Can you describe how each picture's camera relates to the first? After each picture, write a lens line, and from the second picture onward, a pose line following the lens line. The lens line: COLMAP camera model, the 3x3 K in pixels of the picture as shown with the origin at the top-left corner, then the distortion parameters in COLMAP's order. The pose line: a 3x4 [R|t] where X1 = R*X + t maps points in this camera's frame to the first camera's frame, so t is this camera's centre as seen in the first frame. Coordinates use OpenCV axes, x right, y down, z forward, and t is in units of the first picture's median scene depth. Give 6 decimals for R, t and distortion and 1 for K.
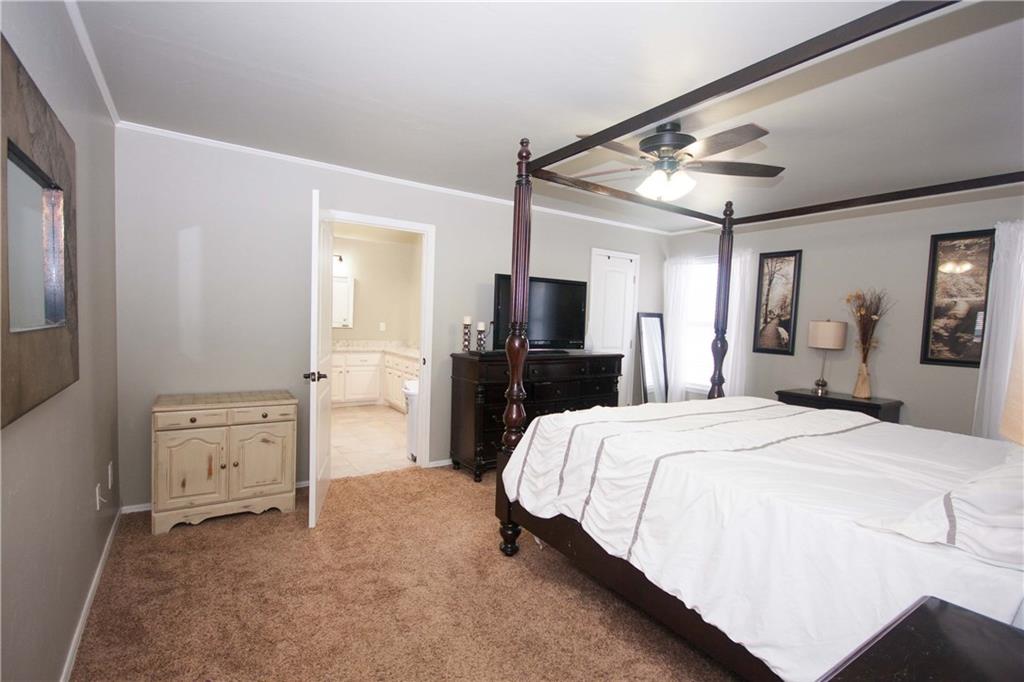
lens RADIAL K [[479.3, 0, 509.8], [0, 479.3, 345.8], [0, 0, 1]] dist [0.004915, -0.004421]
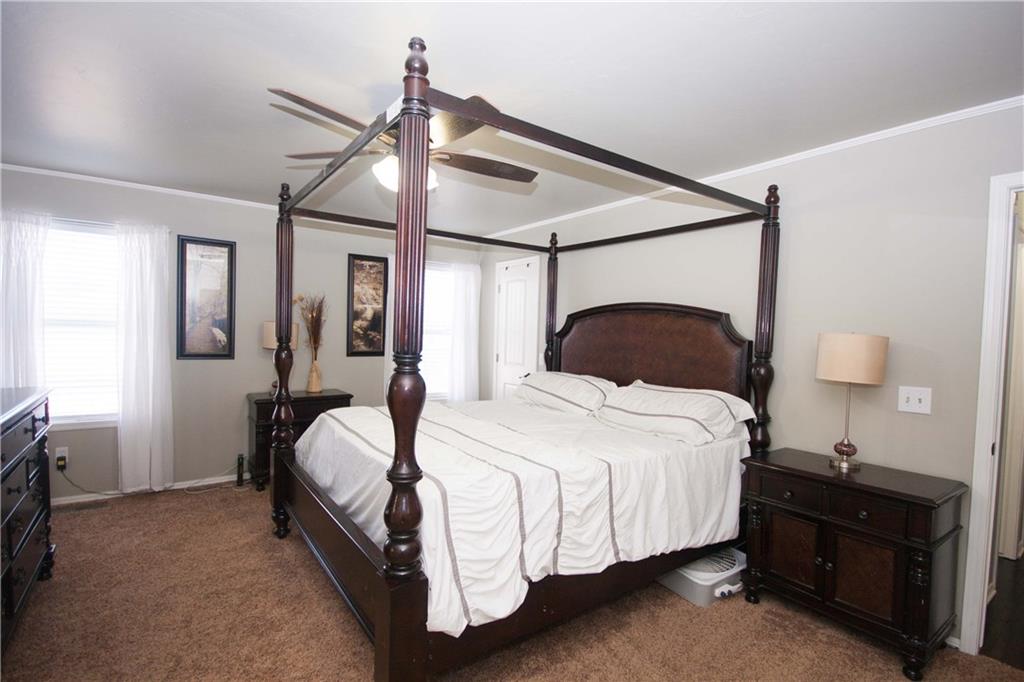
lens RADIAL K [[479.3, 0, 509.7], [0, 479.3, 343.9], [0, 0, 1]] dist [0.004915, -0.004421]
pose [[-0.043905, -0.057072, 0.997404, -0.402142], [0.031095, 0.997805, 0.058463, -0.056122], [-0.998552, 0.033581, -0.042034, 0.648861]]
